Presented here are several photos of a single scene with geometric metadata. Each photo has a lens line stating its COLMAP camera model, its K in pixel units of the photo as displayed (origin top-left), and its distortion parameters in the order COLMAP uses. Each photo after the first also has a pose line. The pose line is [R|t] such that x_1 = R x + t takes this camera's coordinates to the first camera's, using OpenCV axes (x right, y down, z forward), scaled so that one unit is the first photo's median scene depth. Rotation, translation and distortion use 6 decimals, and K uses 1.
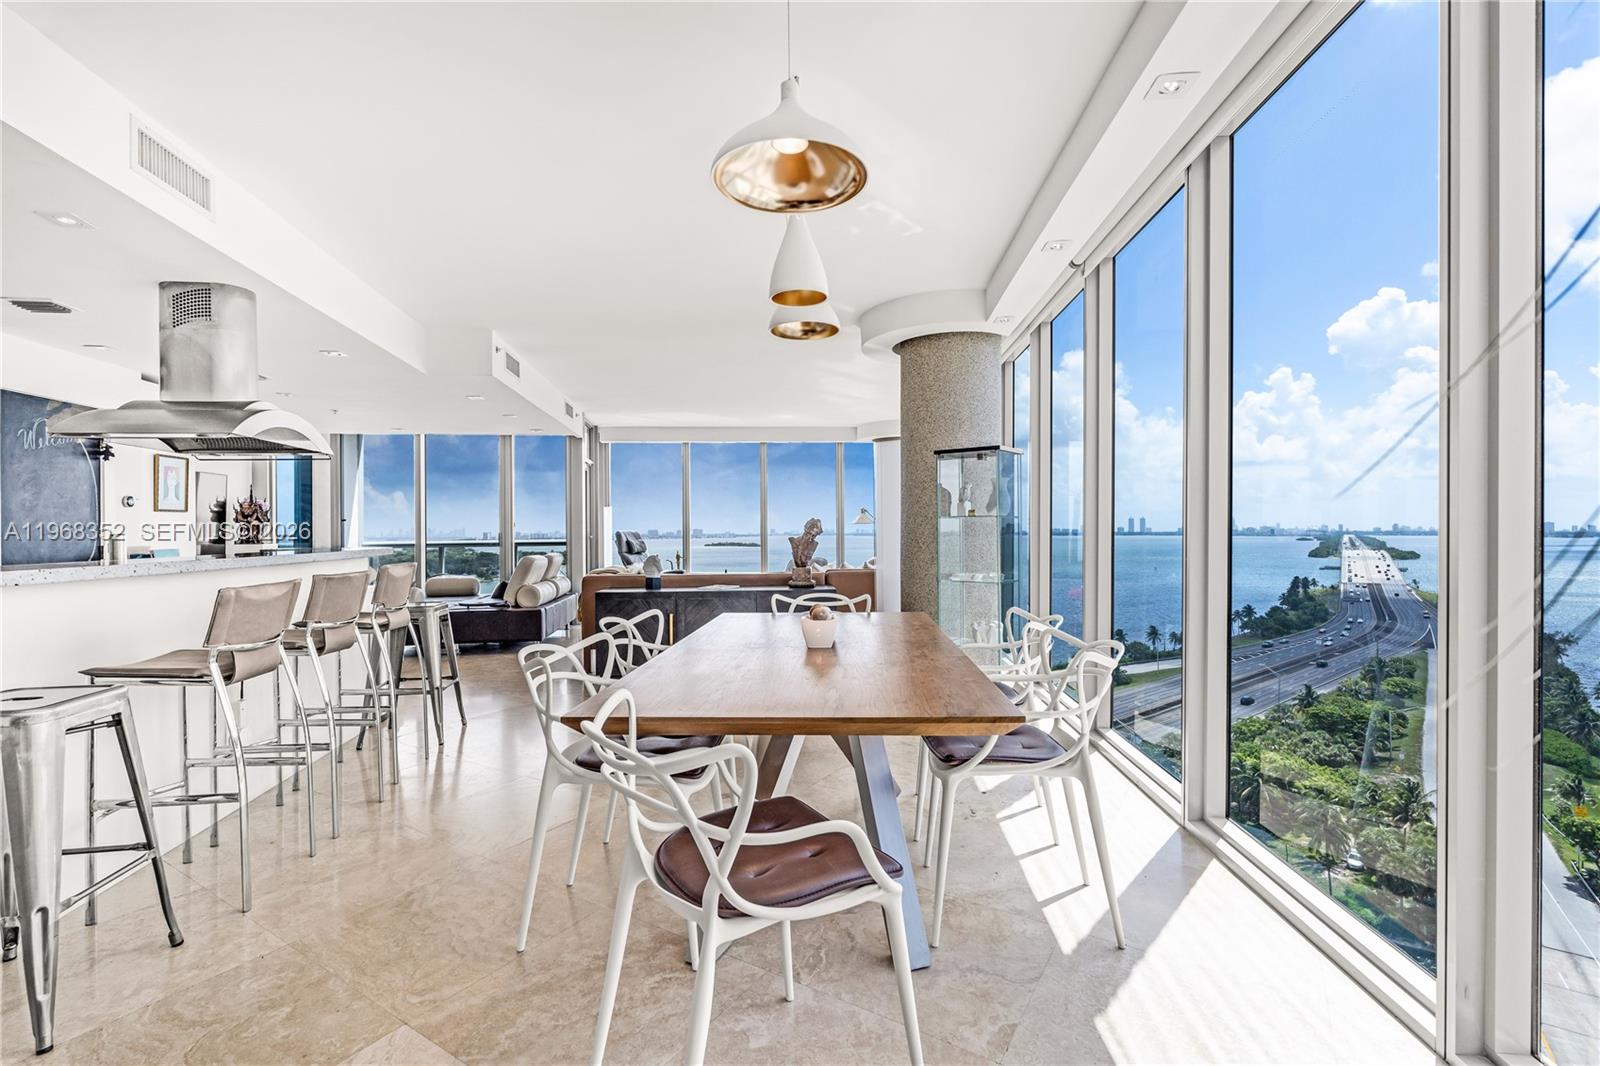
lens RADIAL K [[713.5, 0, 805.2], [0, 713.5, 533.9], [0, 0, 1]] dist [-0.002273, 0.000405]
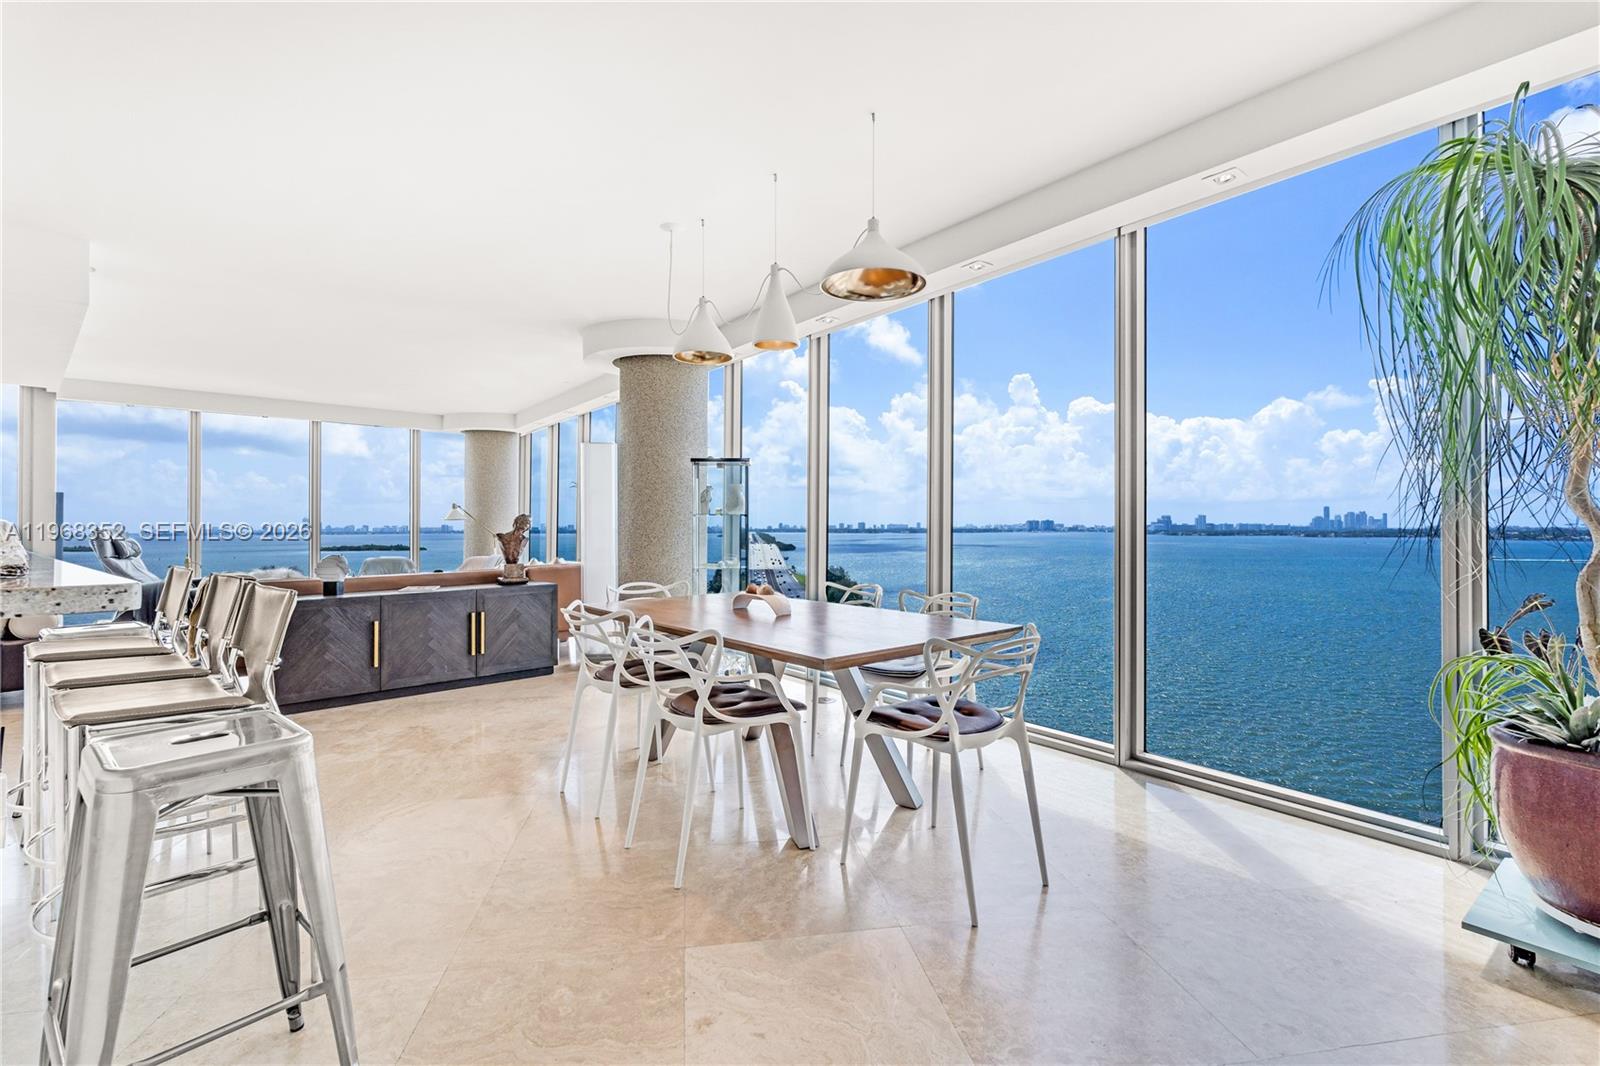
lens RADIAL K [[713.5, 0, 805.2], [0, 713.5, 533.9], [0, 0, 1]] dist [-0.002273, 0.000405]
pose [[0.746501, -0.003634, 0.665374, -0.372178], [0.001295, 0.999991, 0.004009, 0.002554], [-0.665383, -0.002131, 0.746499, -0.000123]]
